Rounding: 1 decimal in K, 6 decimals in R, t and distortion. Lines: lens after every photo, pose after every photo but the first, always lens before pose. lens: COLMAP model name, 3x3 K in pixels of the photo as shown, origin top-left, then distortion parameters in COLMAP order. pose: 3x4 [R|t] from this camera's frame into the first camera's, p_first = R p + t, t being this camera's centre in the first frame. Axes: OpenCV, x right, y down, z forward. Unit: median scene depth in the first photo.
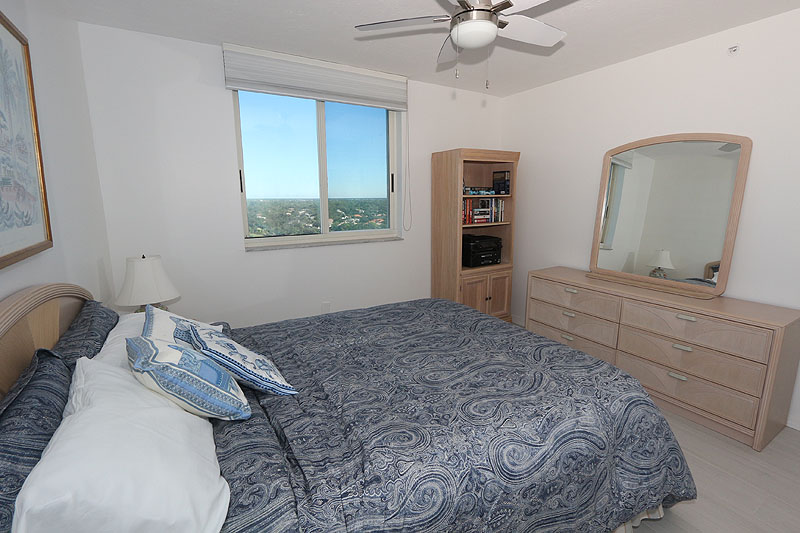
lens RADIAL K [[371.1, 0, 402.0], [0, 371.1, 265.6], [0, 0, 1]] dist [-0.012696, -0.000015]
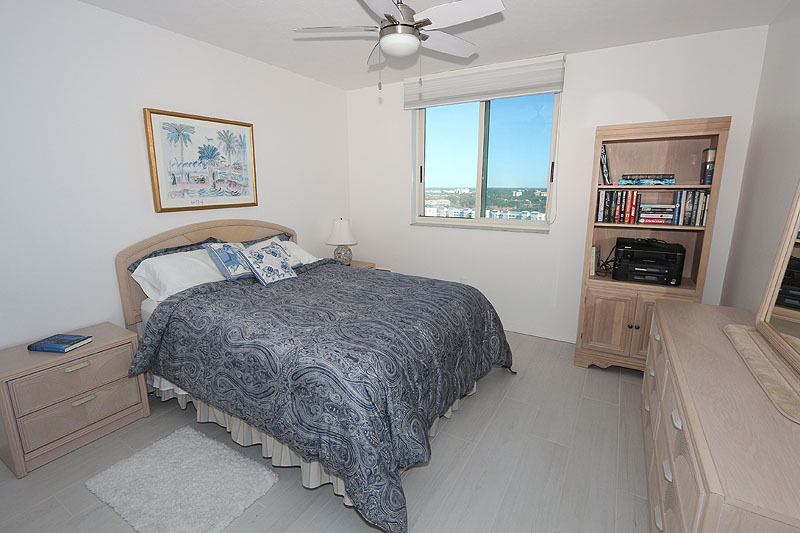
lens RADIAL K [[371.1, 0, 401.0], [0, 371.1, 263.7], [0, 0, 1]] dist [-0.012696, -0.000015]
pose [[0.468349, 0.187314, -0.863460, 1.088079], [-0.164095, 0.978707, 0.123309, -0.084101], [0.868172, 0.083938, 0.489114, 0.406172]]
